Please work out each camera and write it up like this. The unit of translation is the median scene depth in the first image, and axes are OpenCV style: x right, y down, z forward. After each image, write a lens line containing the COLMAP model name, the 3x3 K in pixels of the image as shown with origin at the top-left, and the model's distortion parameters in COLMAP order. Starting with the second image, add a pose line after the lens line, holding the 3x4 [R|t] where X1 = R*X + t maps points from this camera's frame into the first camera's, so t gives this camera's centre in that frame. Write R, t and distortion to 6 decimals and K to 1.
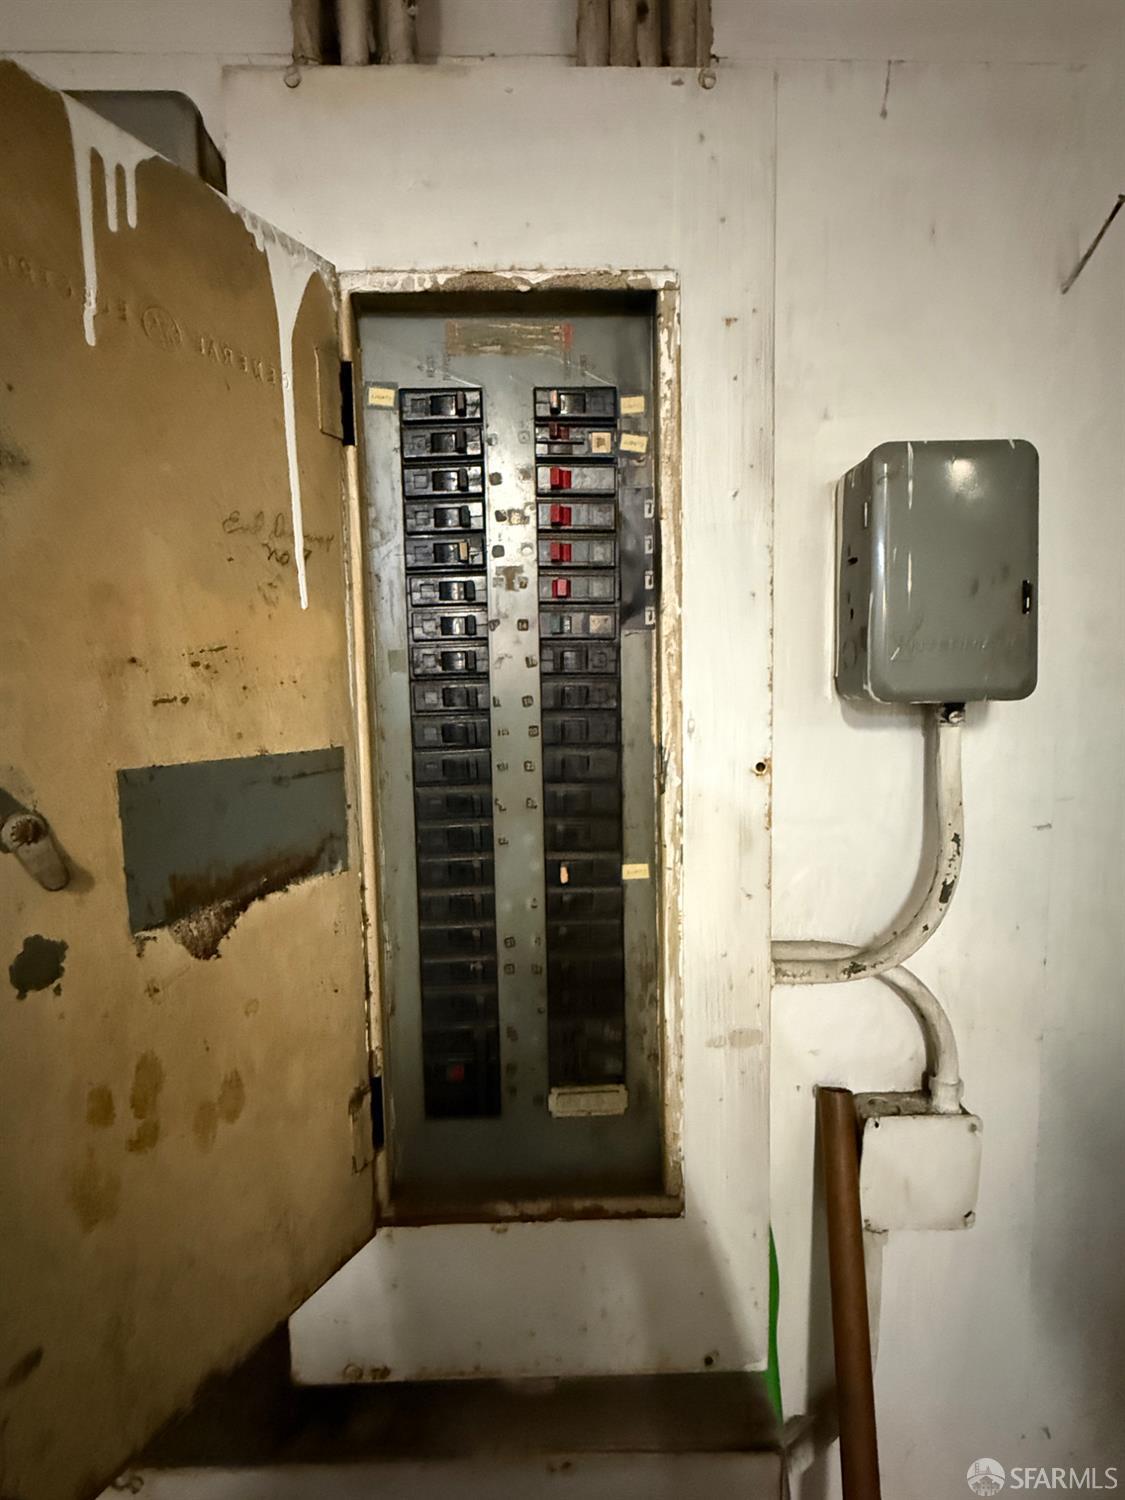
lens RADIAL K [[700.4, 0, 562.5], [0, 700.4, 750.0], [0, 0, 1]] dist [0.001861, 0.000184]
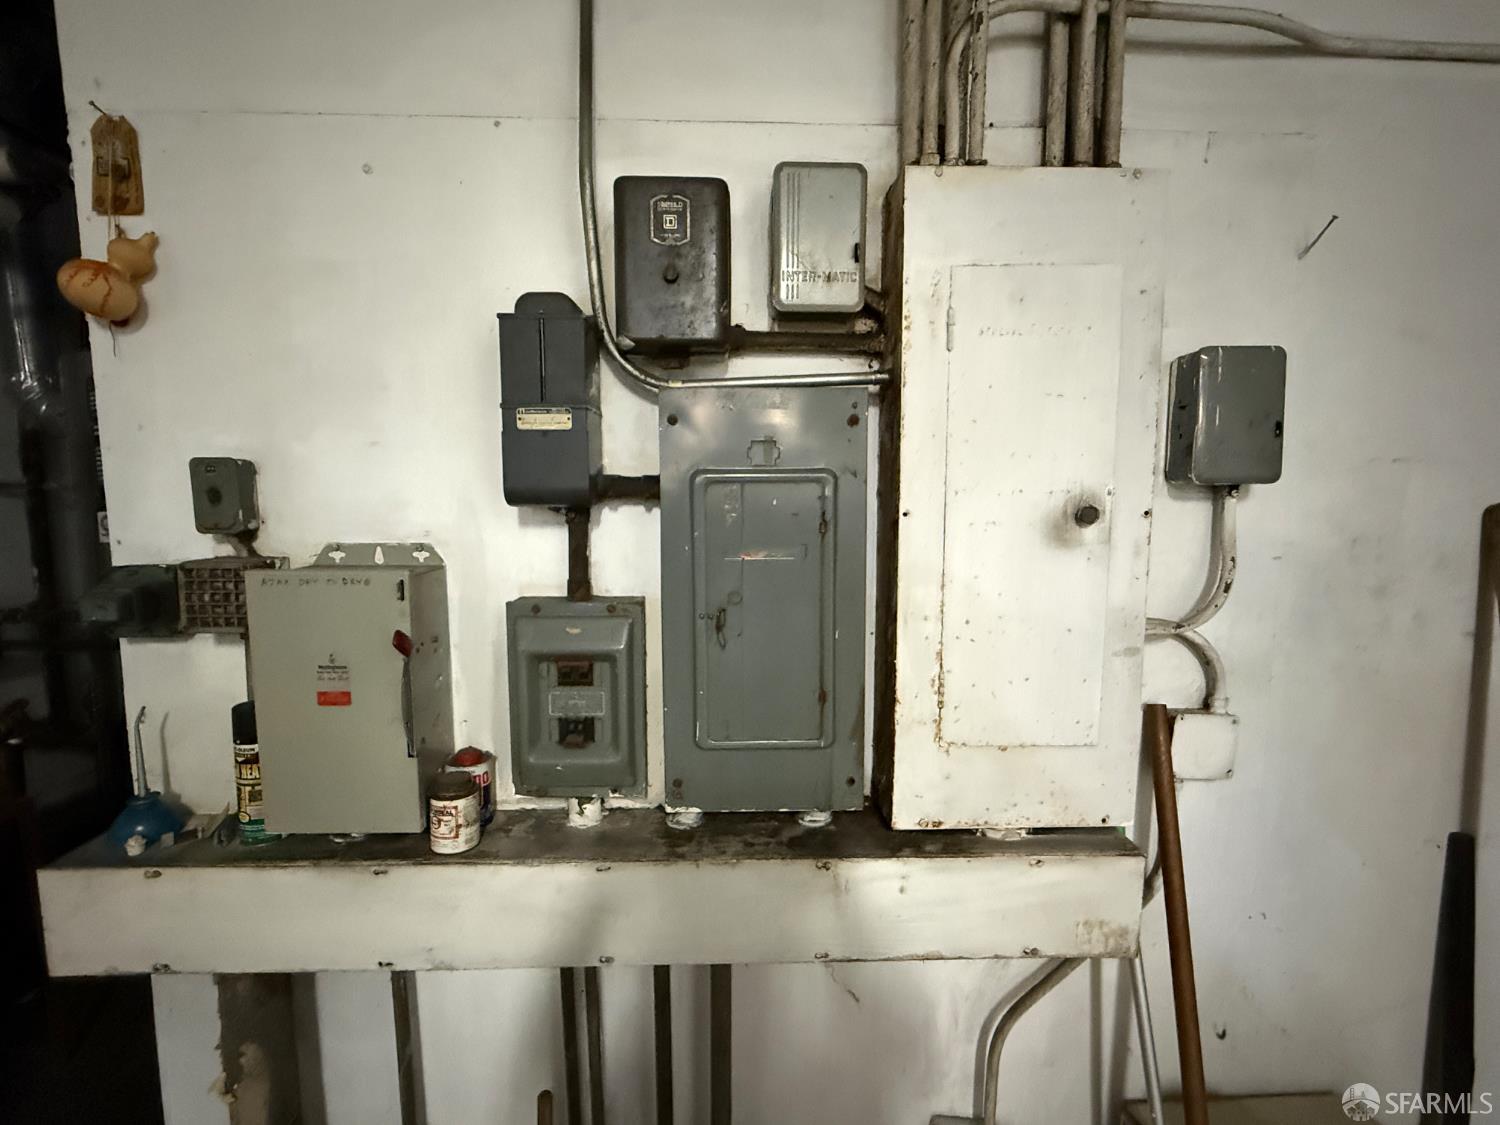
lens RADIAL K [[701.0, 0, 751.6], [0, 701.0, 574.3], [0, 0, 1]] dist [0.000590, -0.000438]
pose [[0.999846, 0.013379, 0.011351, -0.718843], [-0.013647, 0.999620, 0.023940, 0.137847], [-0.011026, -0.024091, 0.999649, -0.823859]]
